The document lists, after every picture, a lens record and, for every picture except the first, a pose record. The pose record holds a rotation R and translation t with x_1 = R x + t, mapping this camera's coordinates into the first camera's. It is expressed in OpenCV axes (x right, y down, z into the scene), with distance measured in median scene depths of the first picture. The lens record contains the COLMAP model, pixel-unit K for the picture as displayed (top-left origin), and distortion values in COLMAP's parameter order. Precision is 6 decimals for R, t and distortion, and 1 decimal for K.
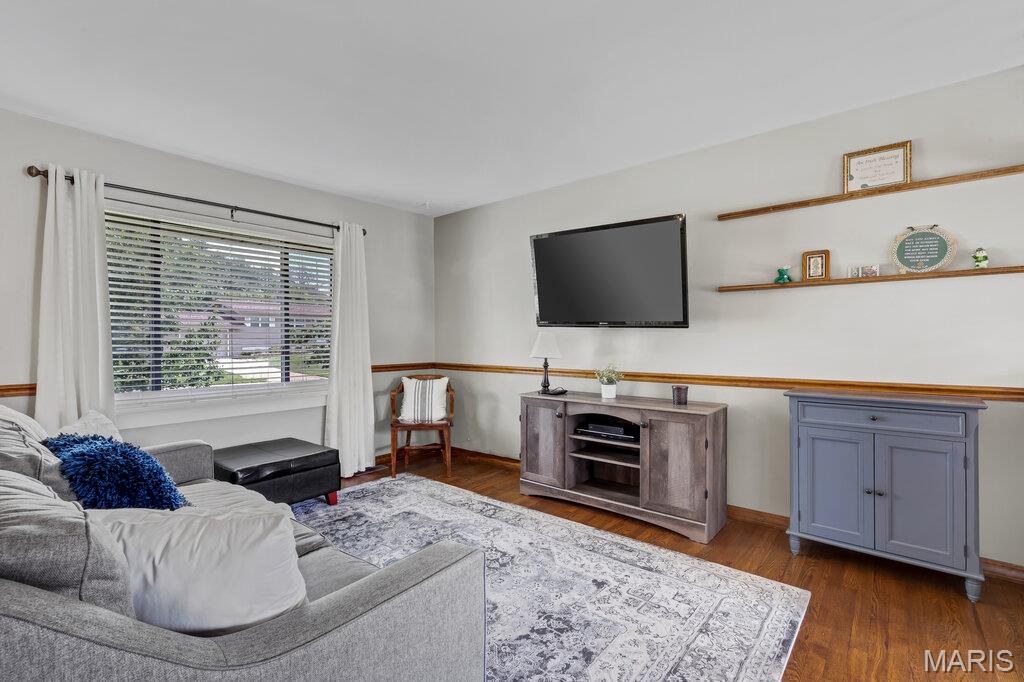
lens RADIAL K [[465.8, 0, 513.0], [0, 465.8, 340.6], [0, 0, 1]] dist [-0.000005, -0.000044]
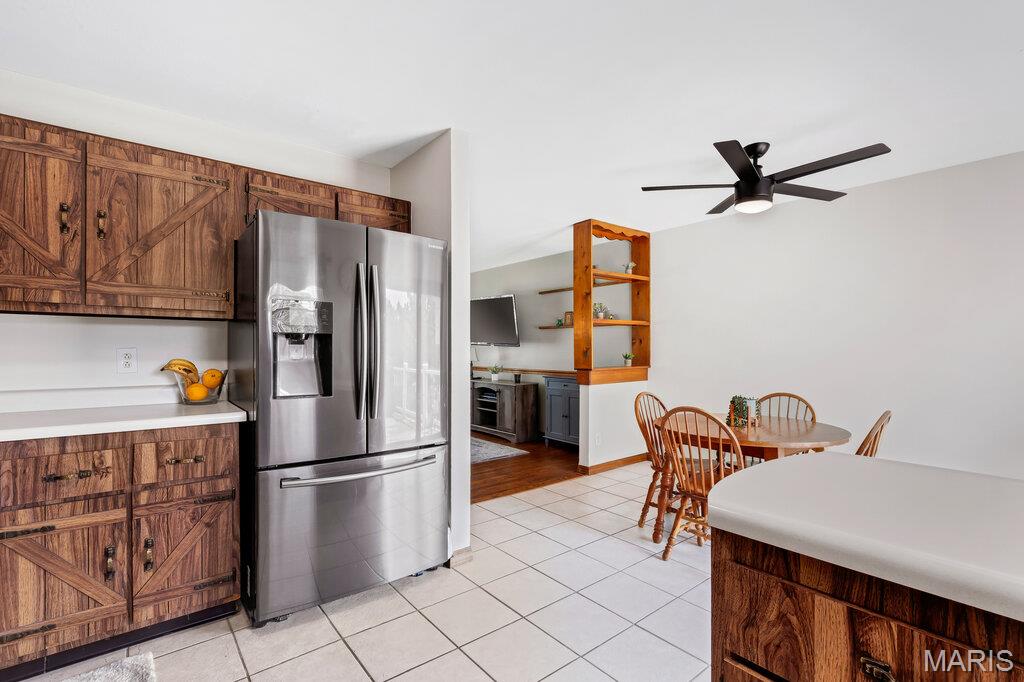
lens RADIAL K [[465.8, 0, 510.9], [0, 465.8, 345.6], [0, 0, 1]] dist [-0.000005, -0.000044]
pose [[0.978815, 0.003425, -0.204720, 0.728726], [-0.005703, 0.999928, -0.010538, -0.009014], [0.204669, 0.011482, 0.978764, -1.033345]]
